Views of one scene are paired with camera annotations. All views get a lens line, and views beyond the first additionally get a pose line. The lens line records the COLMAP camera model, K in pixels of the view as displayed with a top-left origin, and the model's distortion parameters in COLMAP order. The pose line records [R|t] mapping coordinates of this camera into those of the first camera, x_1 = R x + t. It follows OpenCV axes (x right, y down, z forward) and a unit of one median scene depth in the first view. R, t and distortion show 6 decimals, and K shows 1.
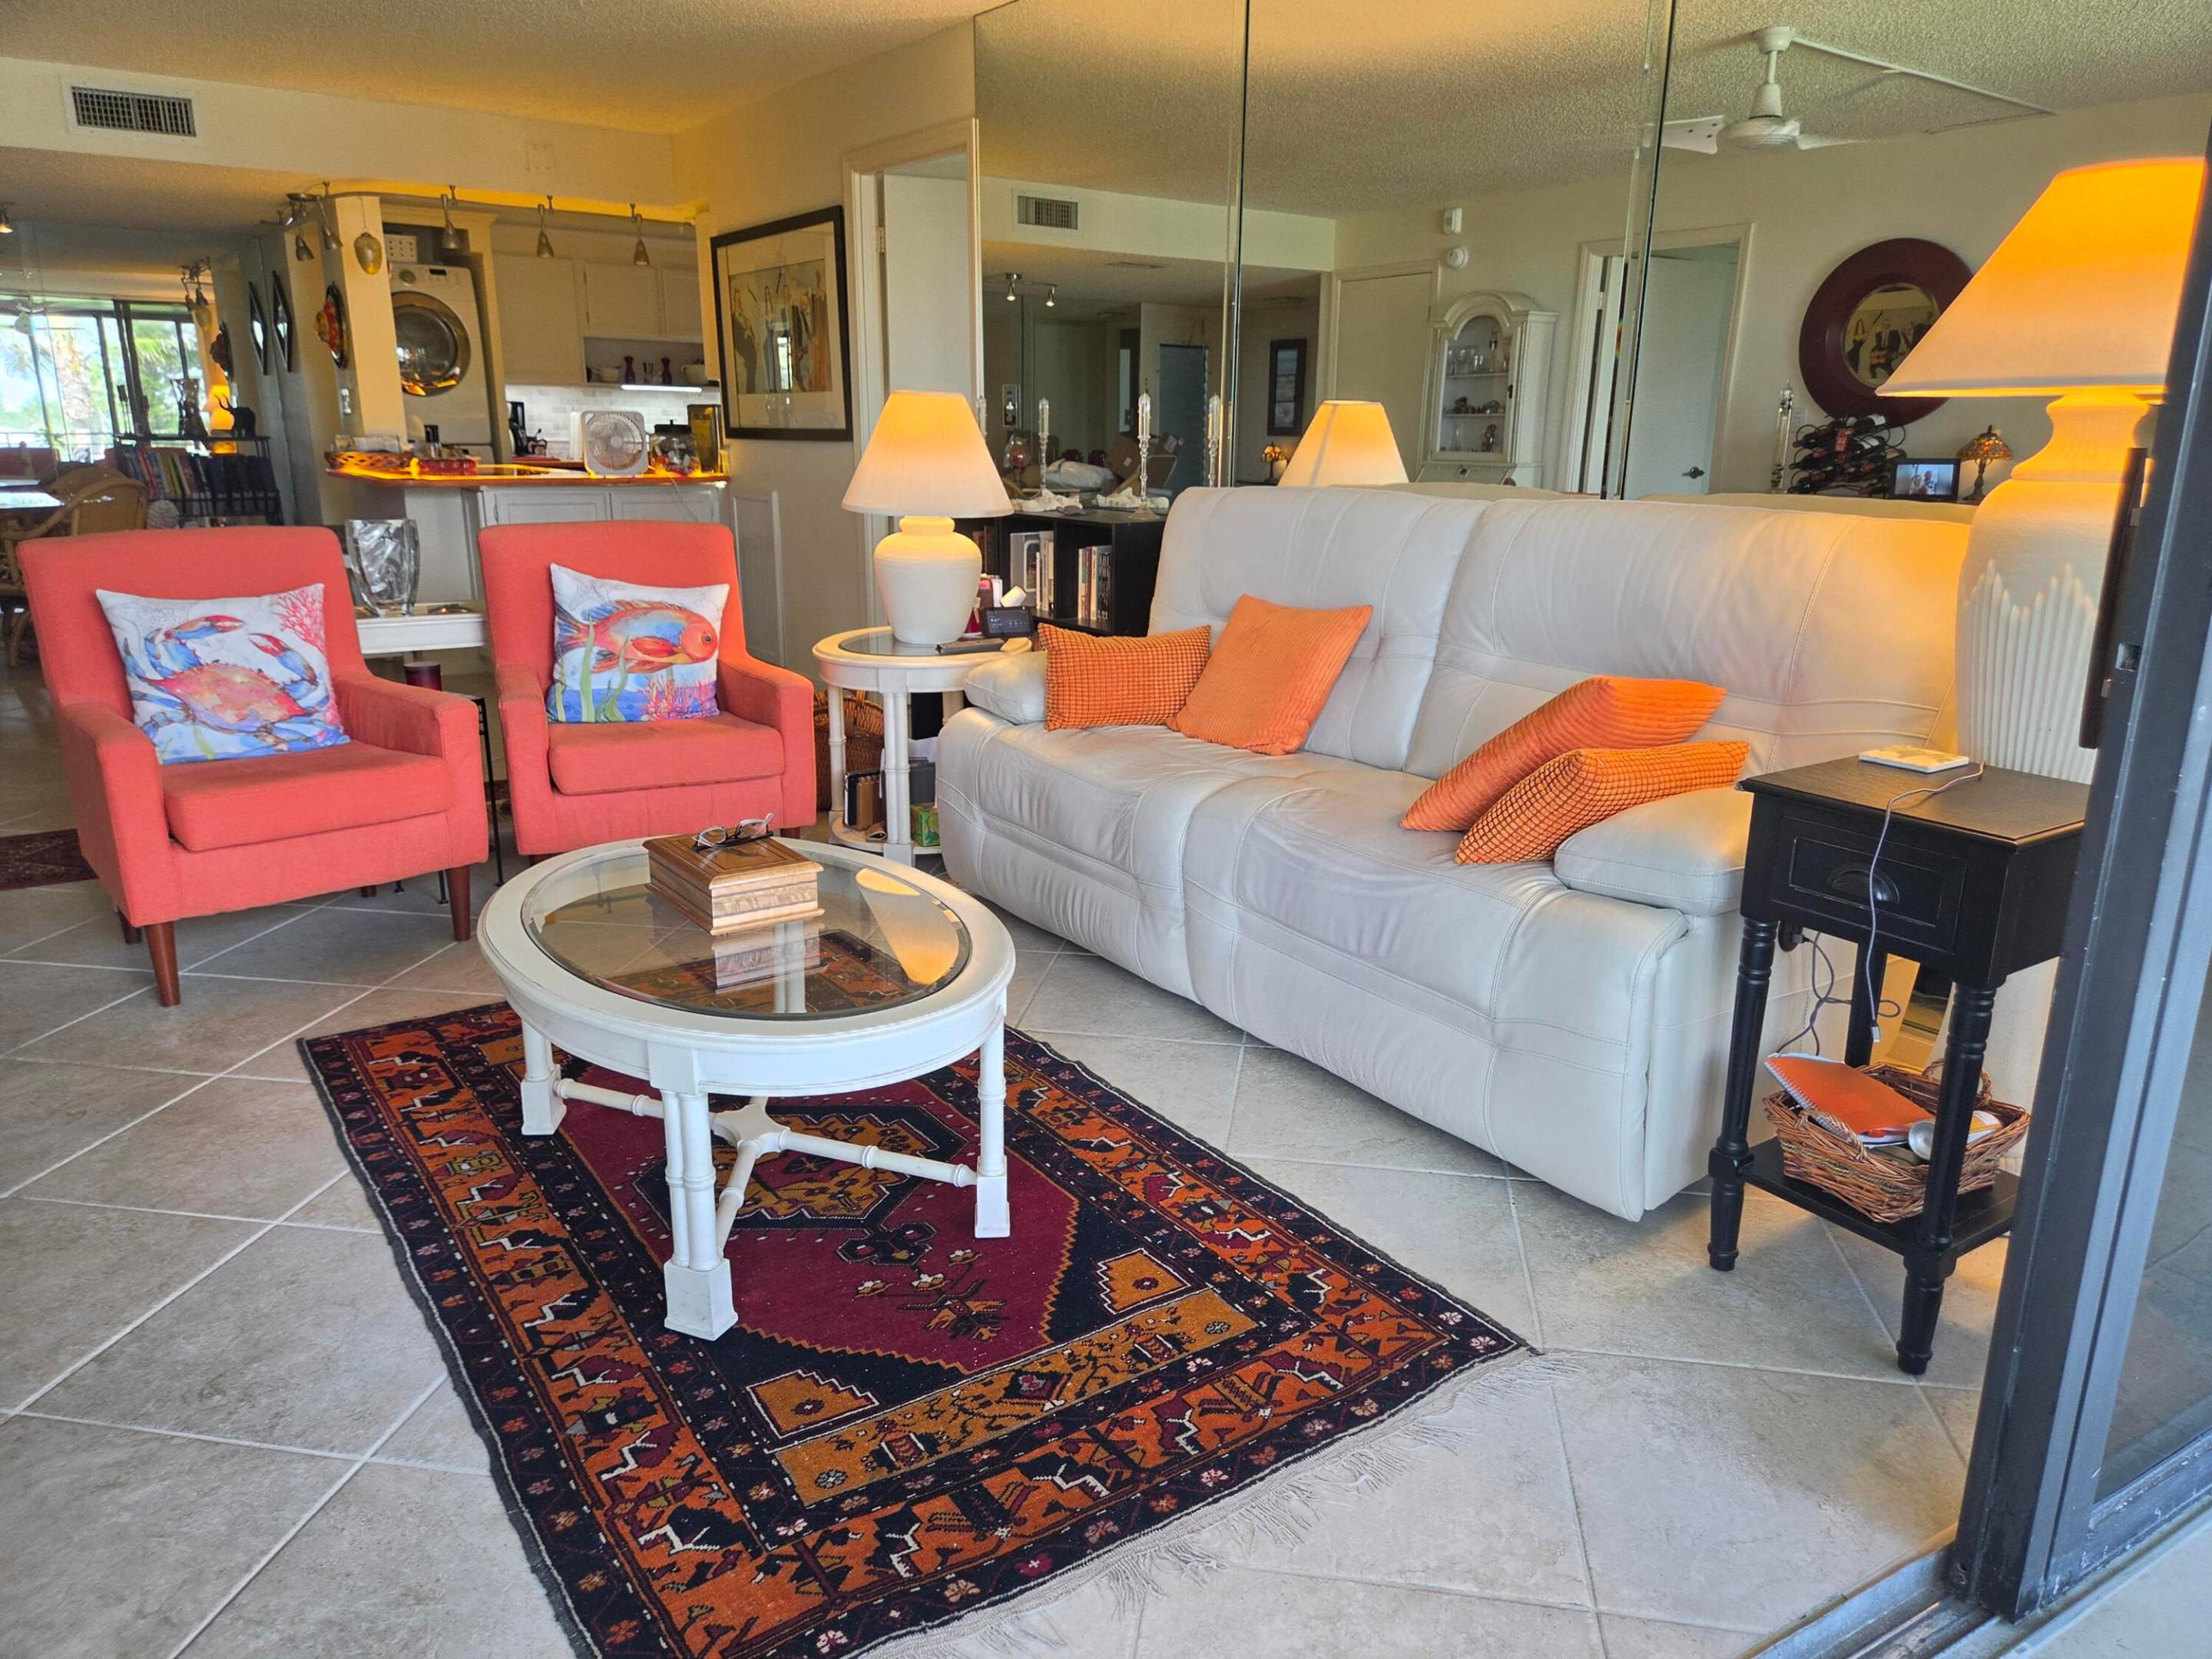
lens RADIAL K [[1464.2, 0, 1106.0], [0, 1464.2, 829.5], [0, 0, 1]] dist [0.065117, -0.069766]
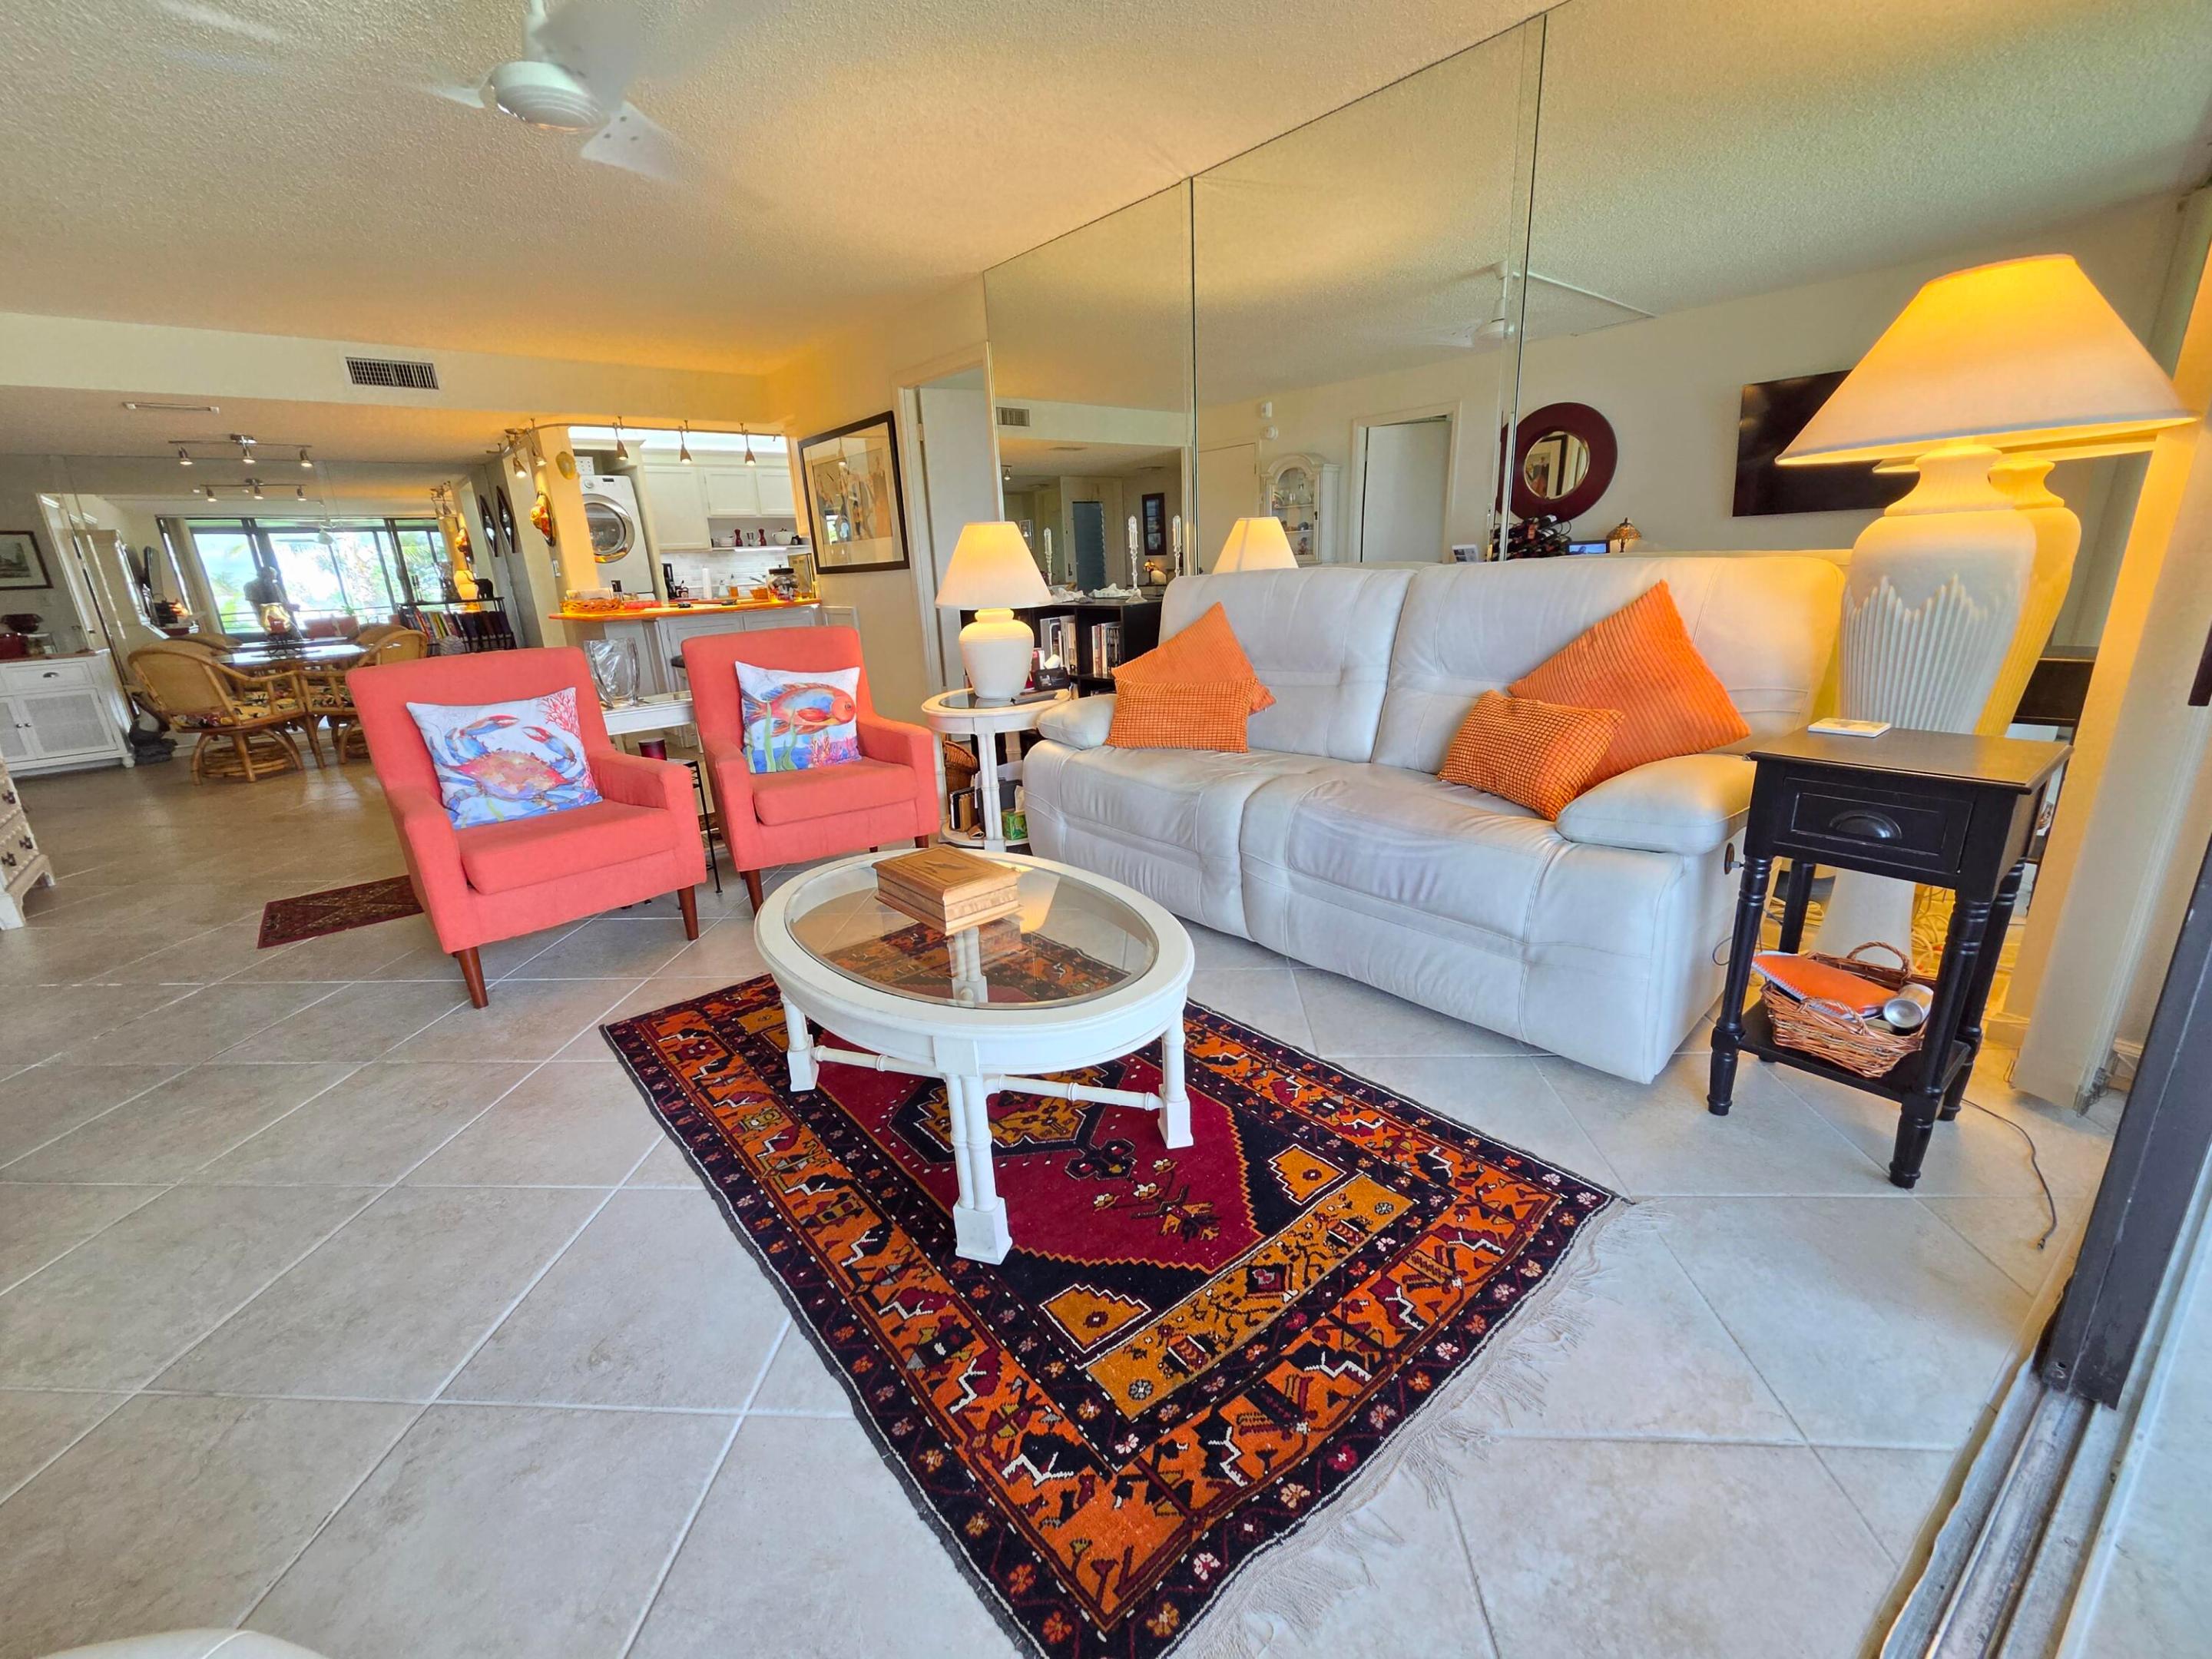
lens RADIAL K [[911.8, 0, 1106.0], [0, 911.8, 829.5], [0, 0, 1]] dist [-0.003177, -0.000304]
pose [[0.994905, -0.080924, 0.060124, -0.168788], [0.079519, 0.996510, 0.025399, -0.027814], [-0.061970, -0.020488, 0.997868, 0.207226]]
